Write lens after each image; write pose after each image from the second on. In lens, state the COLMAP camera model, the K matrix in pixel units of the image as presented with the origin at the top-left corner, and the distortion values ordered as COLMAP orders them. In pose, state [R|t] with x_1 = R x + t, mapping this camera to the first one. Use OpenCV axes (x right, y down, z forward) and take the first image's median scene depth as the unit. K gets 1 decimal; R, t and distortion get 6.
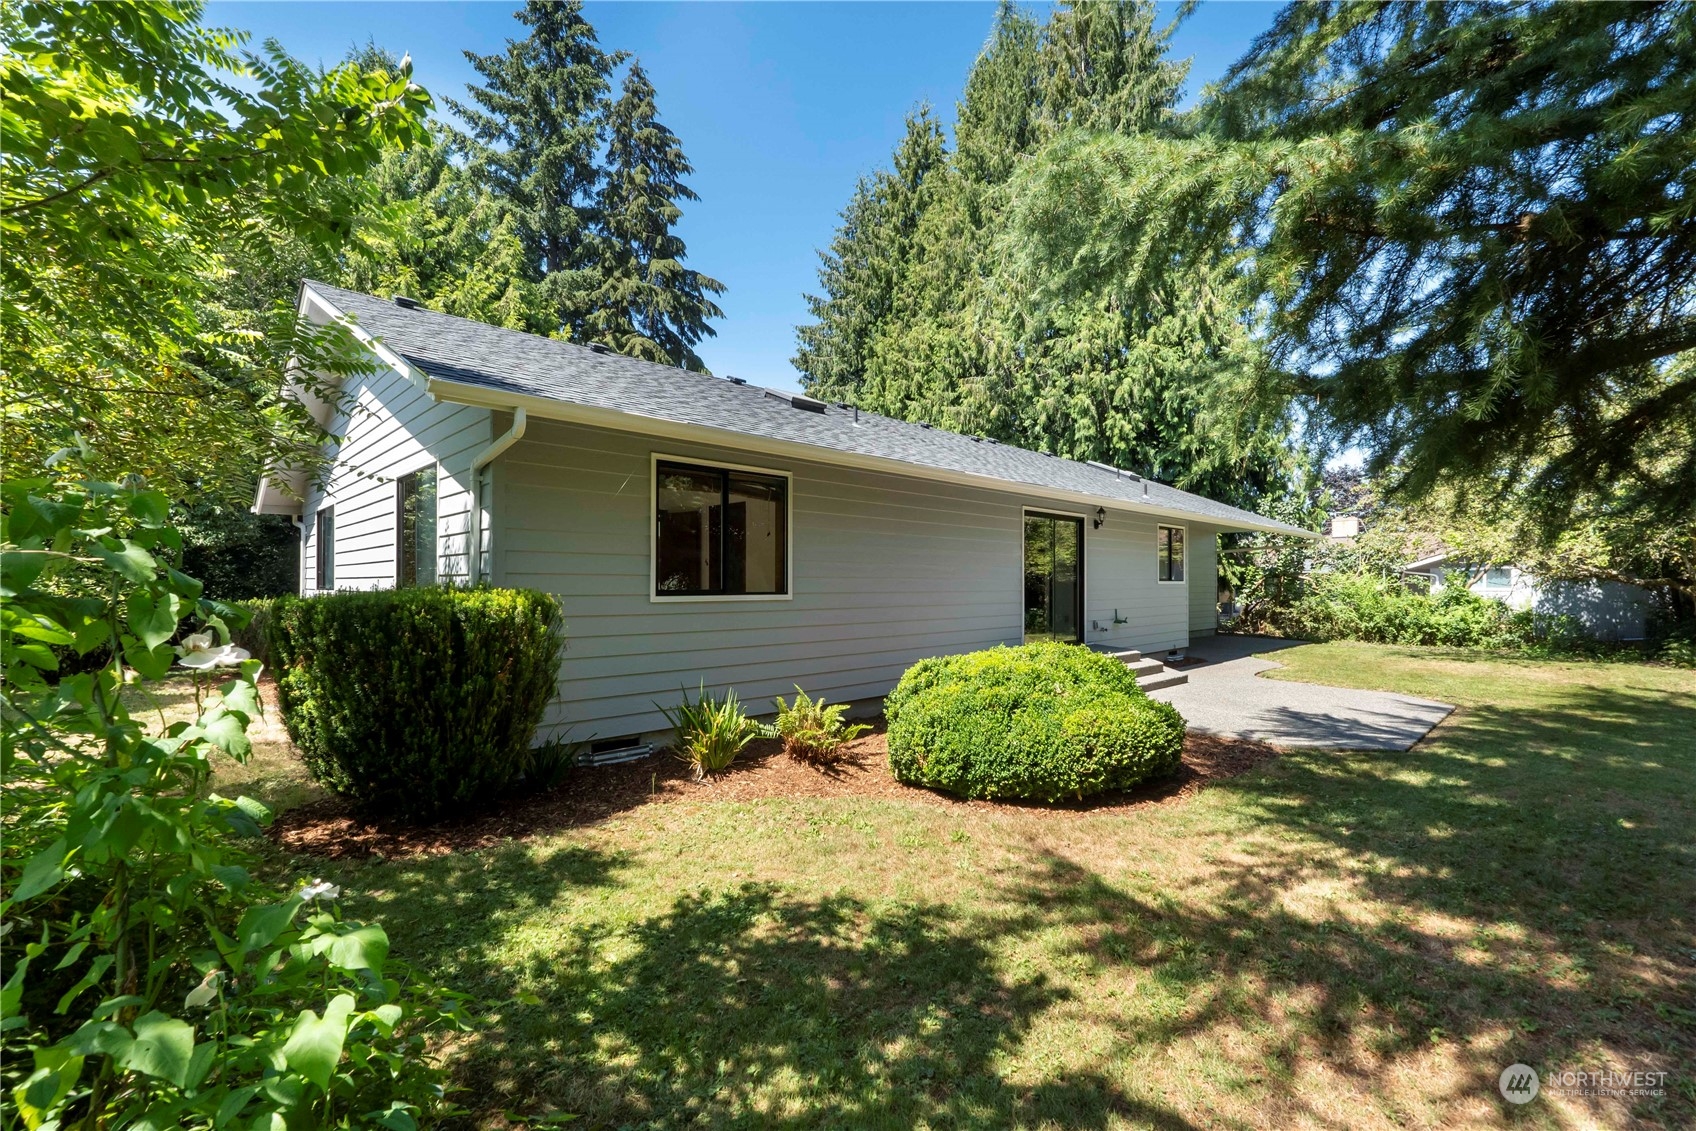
lens RADIAL K [[732.9, 0, 833.7], [0, 732.9, 590.1], [0, 0, 1]] dist [-0.012427, -0.000910]
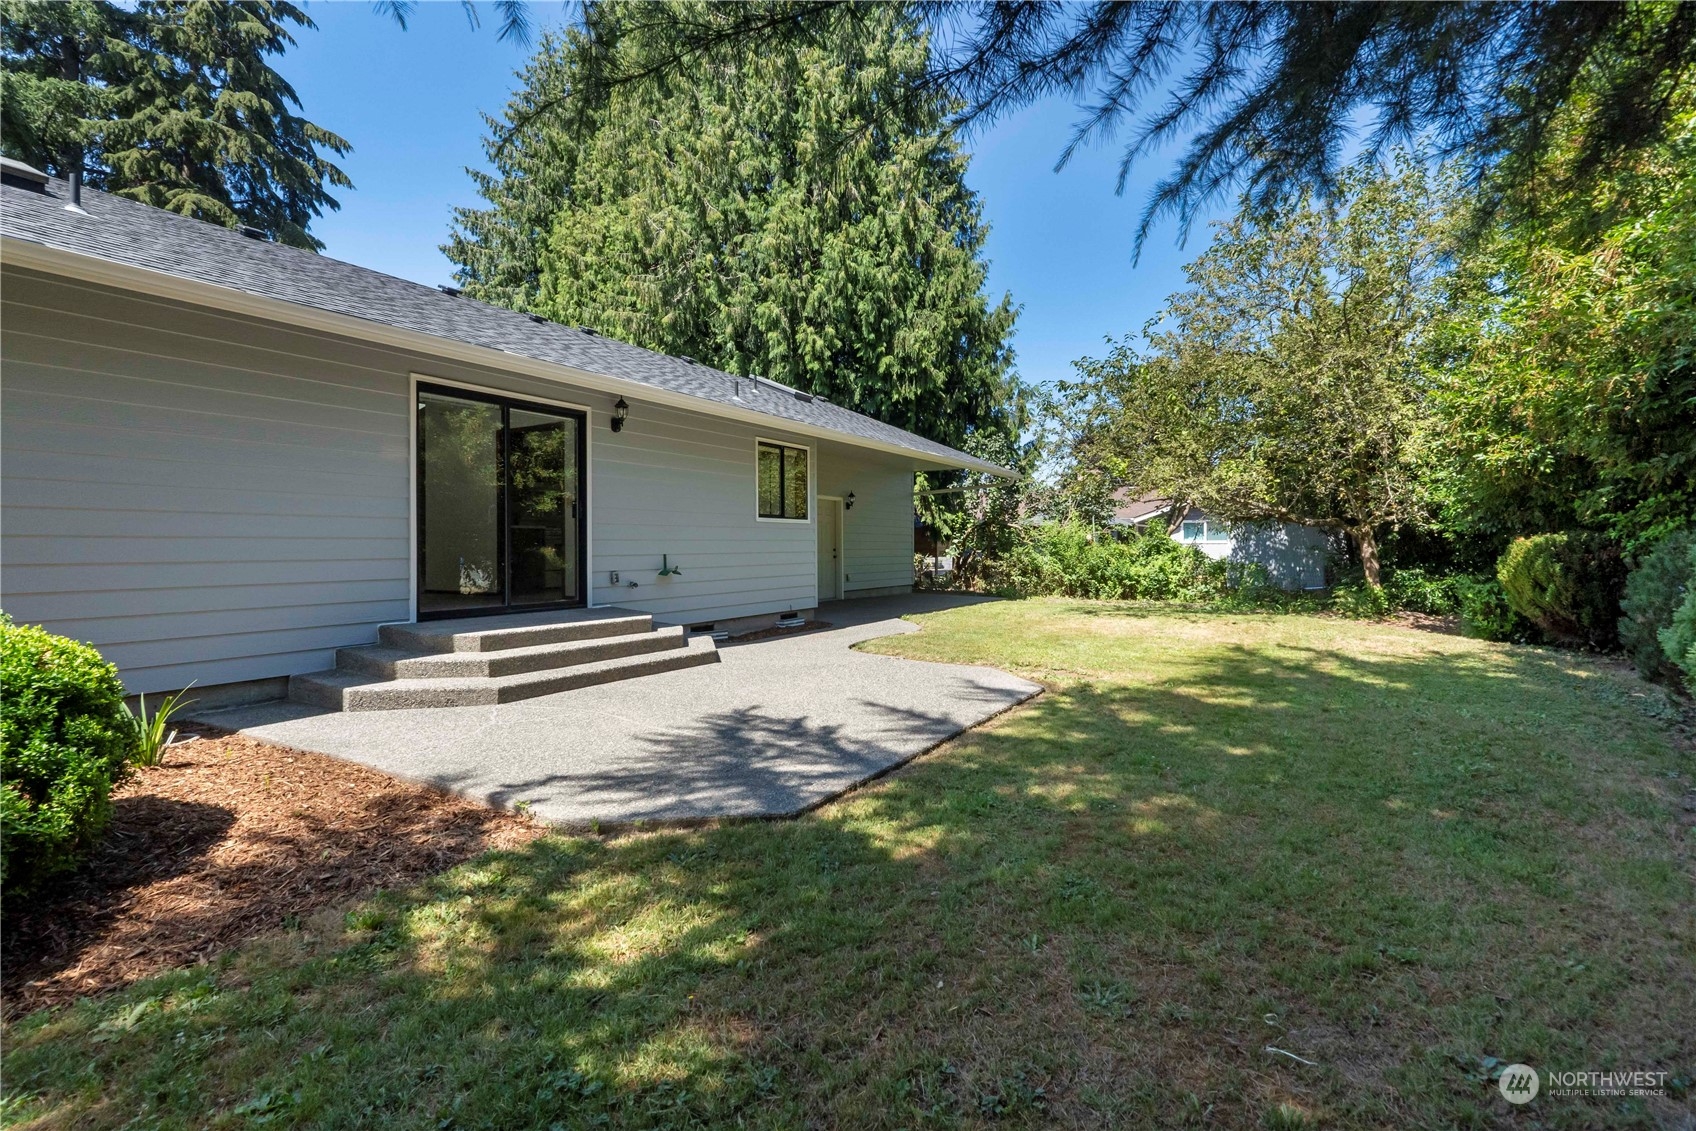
lens RADIAL K [[771.8, 0, 848.2], [0, 771.8, 555.5], [0, 0, 1]] dist [-0.013581, -0.002713]
pose [[0.966265, -0.006084, 0.257478, 0.204034], [0.005509, 0.999980, 0.002953, 0.014711], [-0.257491, -0.001435, 0.966280, 0.146368]]
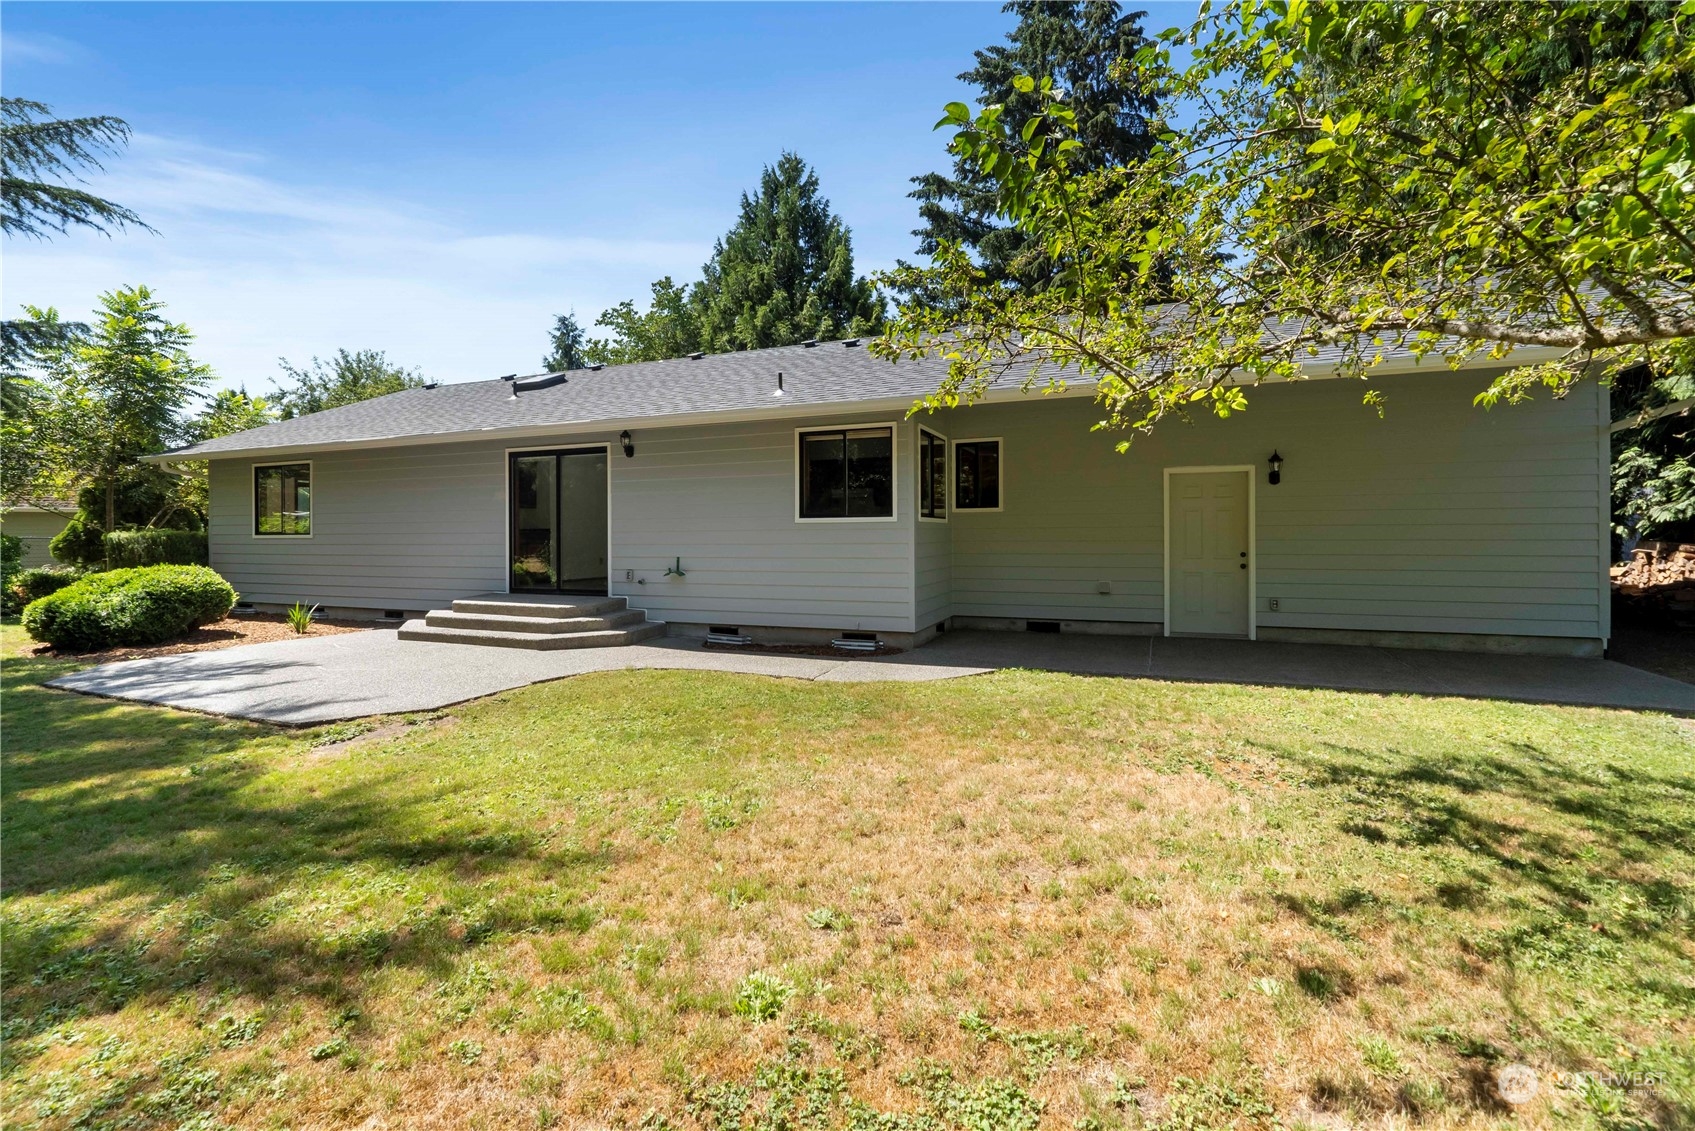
lens RADIAL K [[732.5, 0, 847.6], [0, 732.5, 549.2], [0, 0, 1]] dist [-0.012427, -0.000910]
pose [[0.412222, 0.012351, -0.911000, 0.643071], [-0.003760, 0.999923, 0.011855, 0.004695], [0.911076, -0.001461, 0.412236, 0.472431]]
